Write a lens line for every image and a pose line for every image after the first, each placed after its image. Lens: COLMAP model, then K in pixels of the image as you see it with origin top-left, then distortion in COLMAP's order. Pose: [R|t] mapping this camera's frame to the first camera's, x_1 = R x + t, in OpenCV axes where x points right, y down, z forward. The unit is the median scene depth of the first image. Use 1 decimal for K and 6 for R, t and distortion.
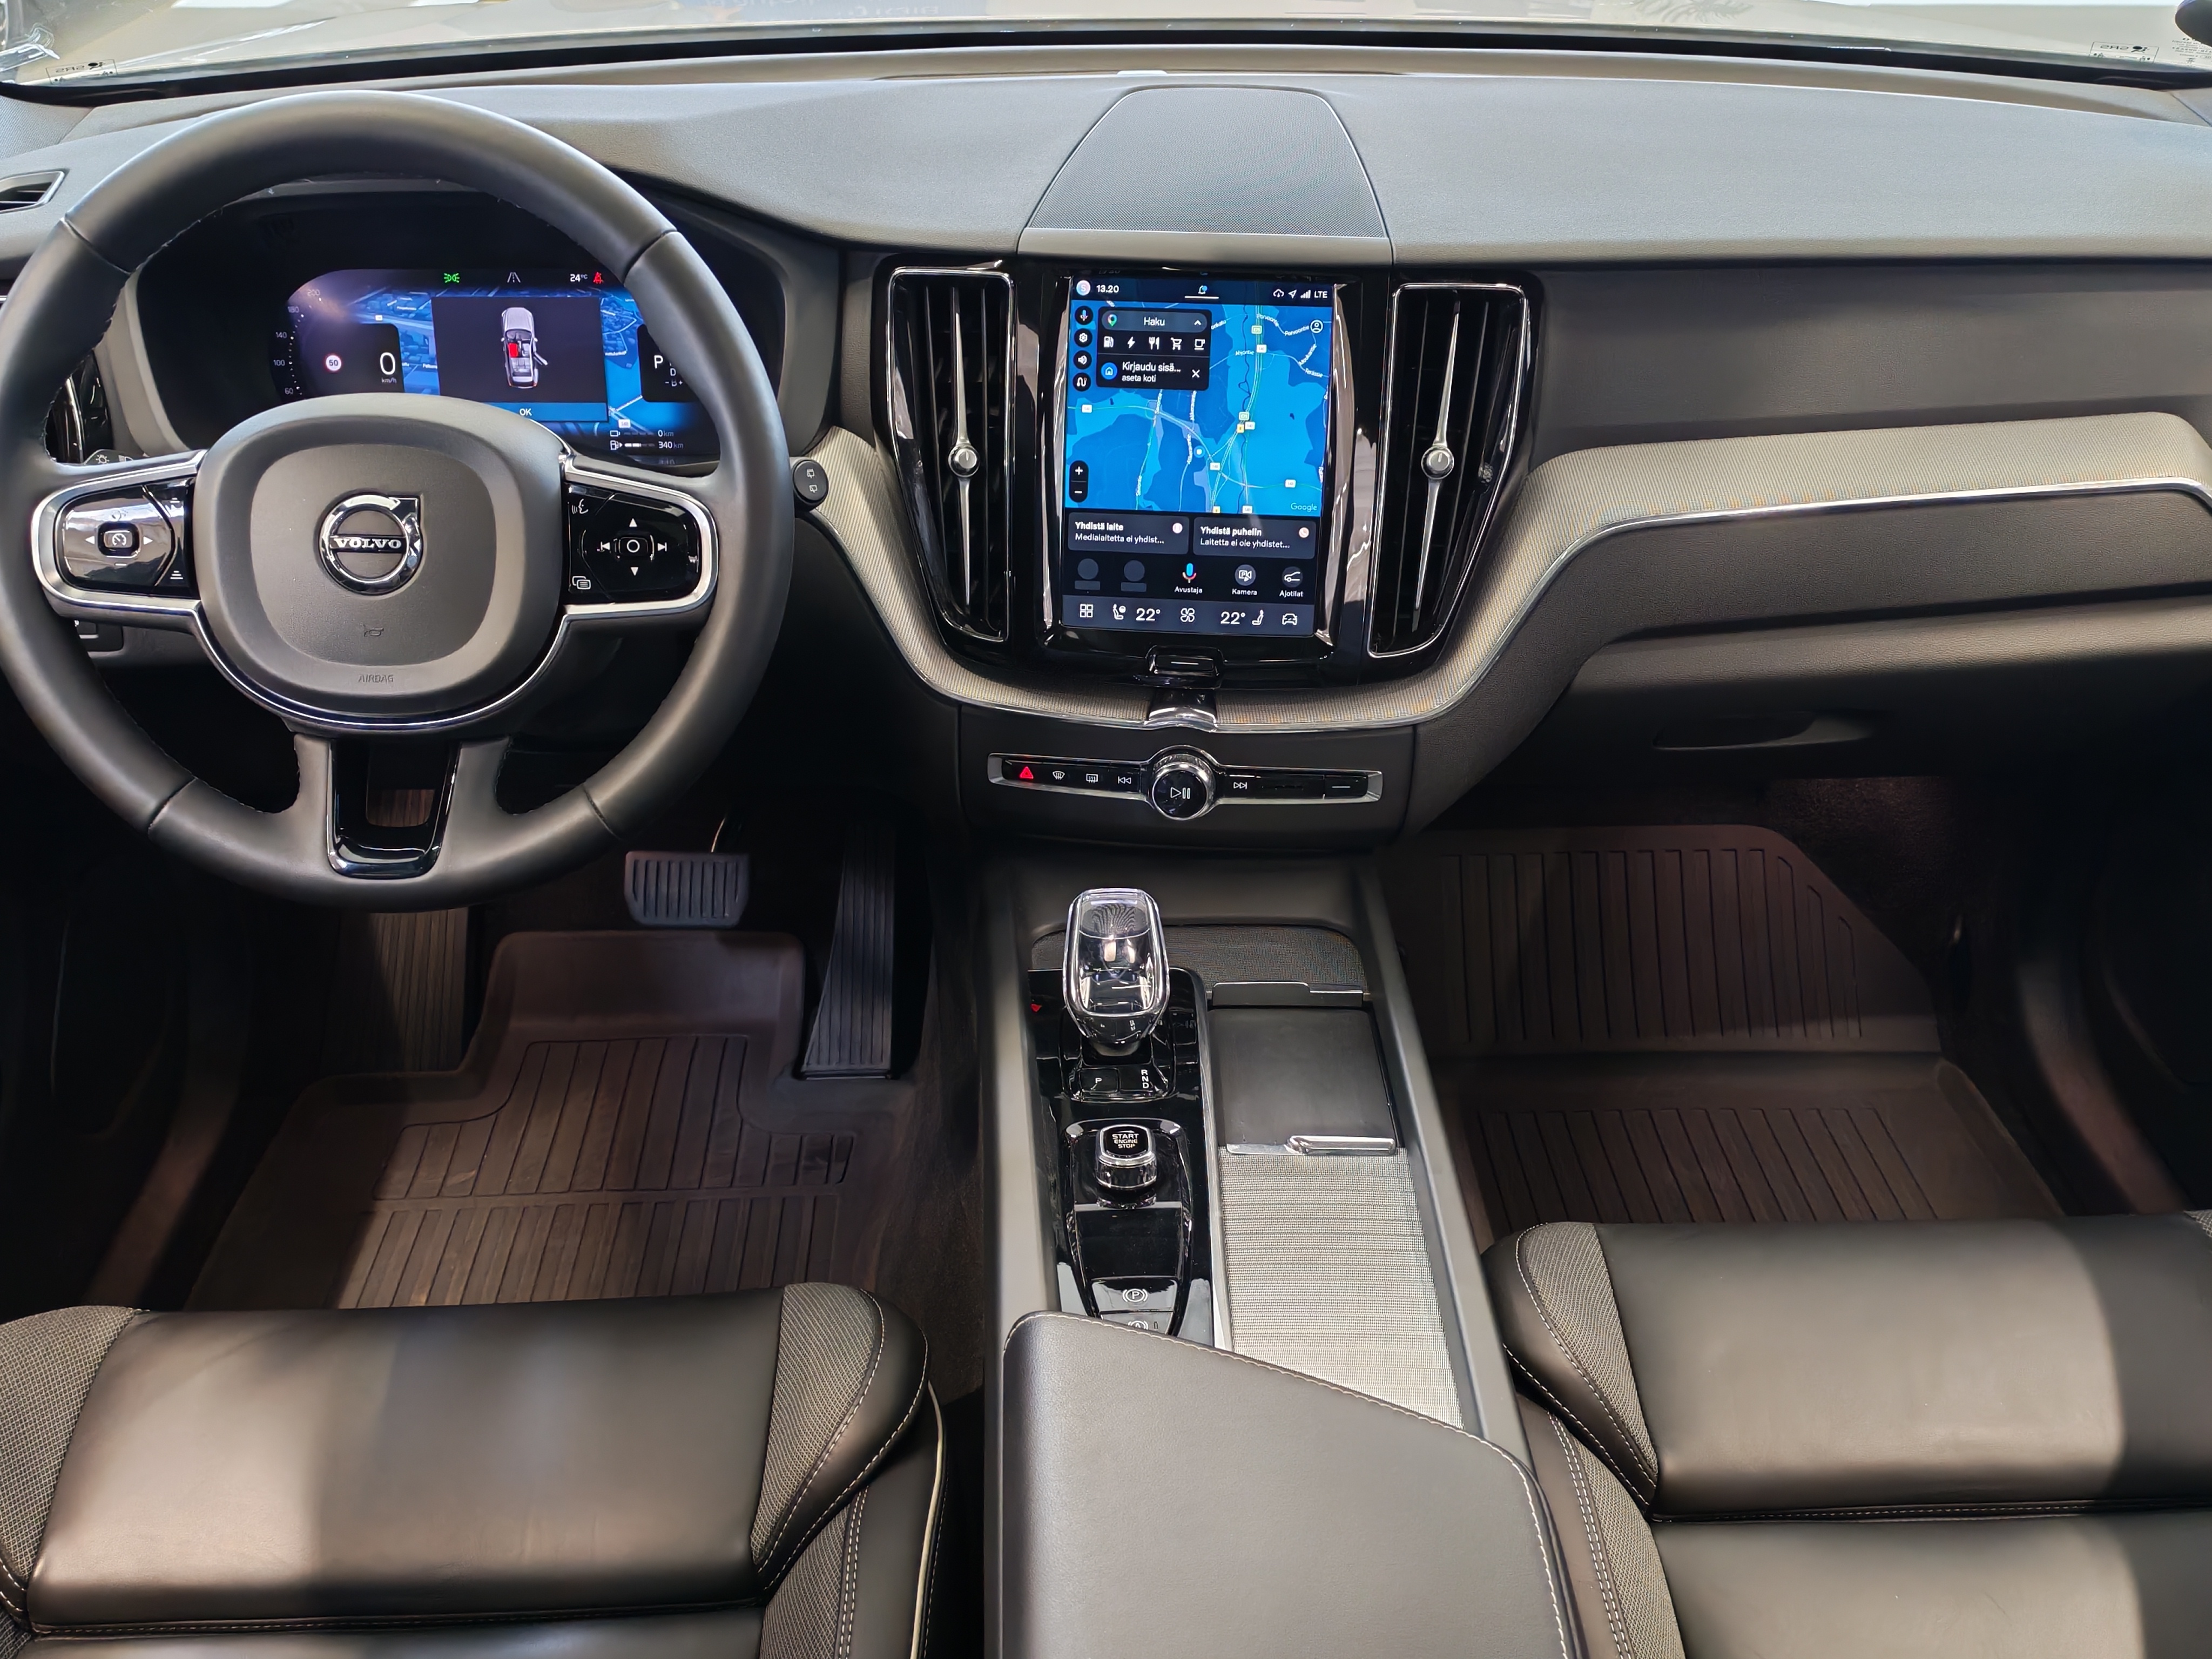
lens RADIAL K [[2110.8, 0, 1078.9], [0, 2110.8, 850.5], [0, 0, 1]] dist [0.047238, -0.016229]
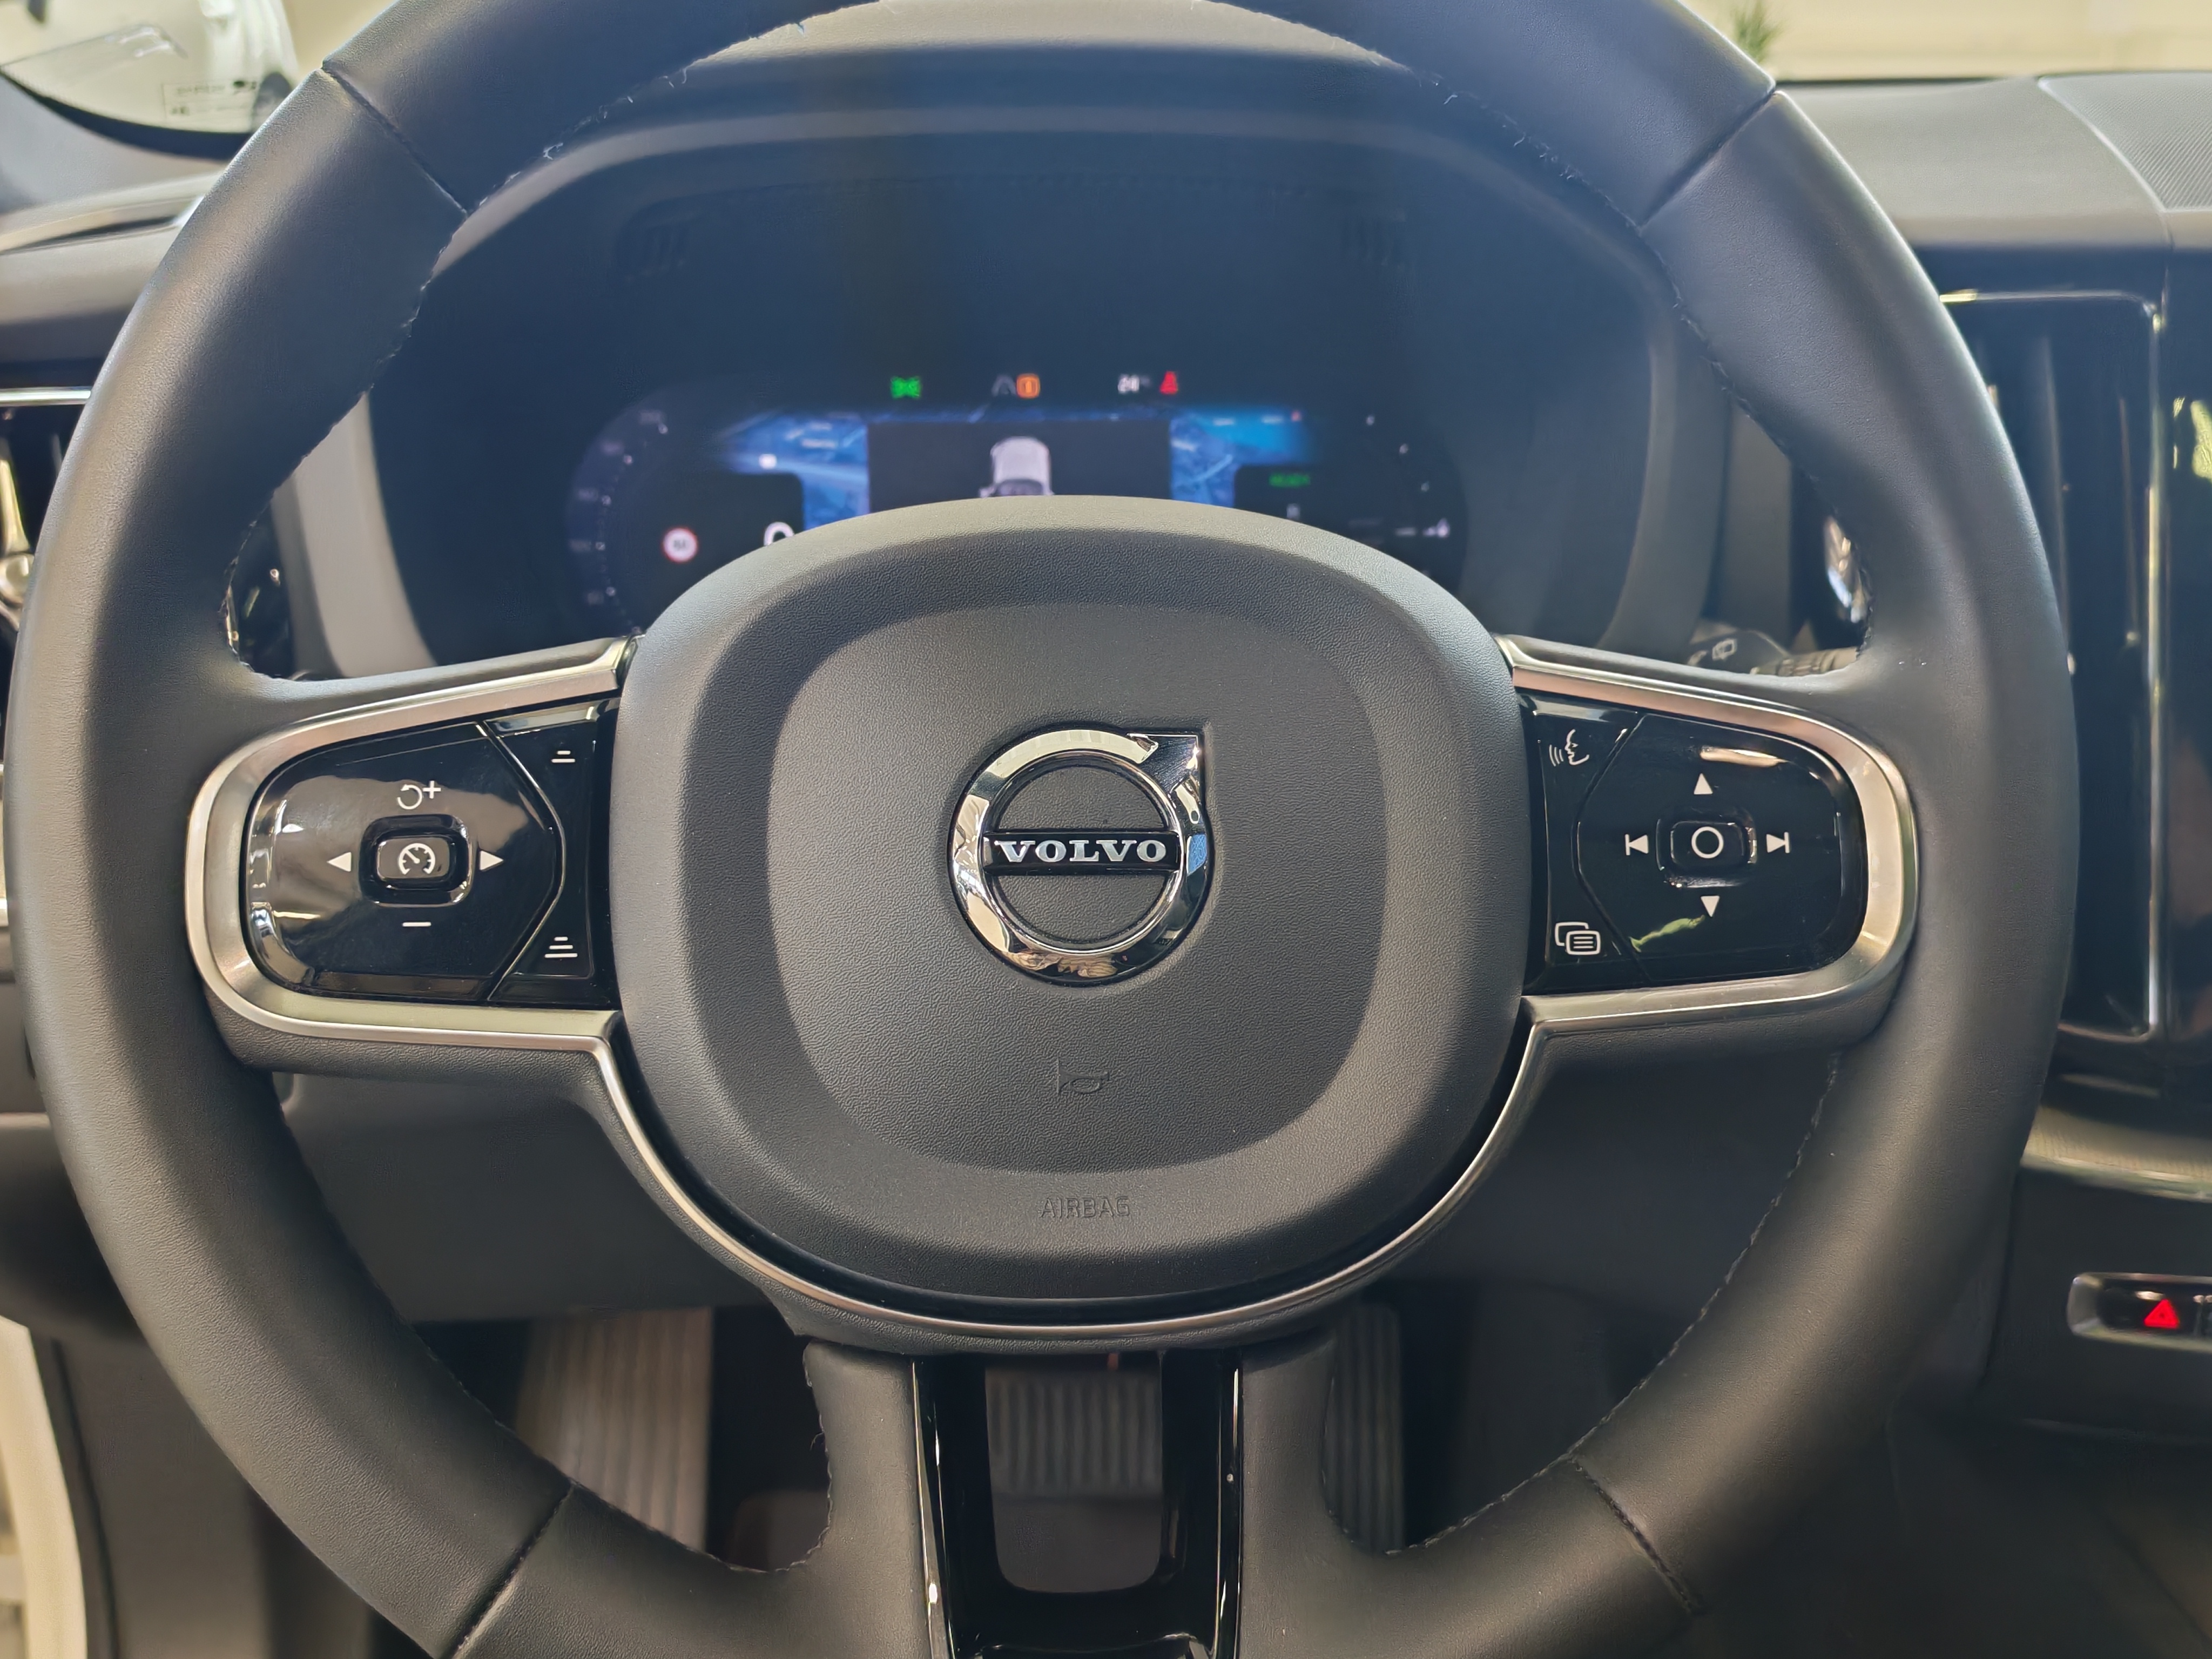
lens RADIAL K [[2076.7, 0, 1106.0], [0, 2076.7, 829.5], [0, 0, 1]] dist [0.015521, -0.016720]
pose [[0.998977, -0.022809, 0.039038, -0.337243], [0.028948, 0.985915, -0.164721, -0.085084], [-0.034731, 0.165683, 0.985567, 0.617939]]
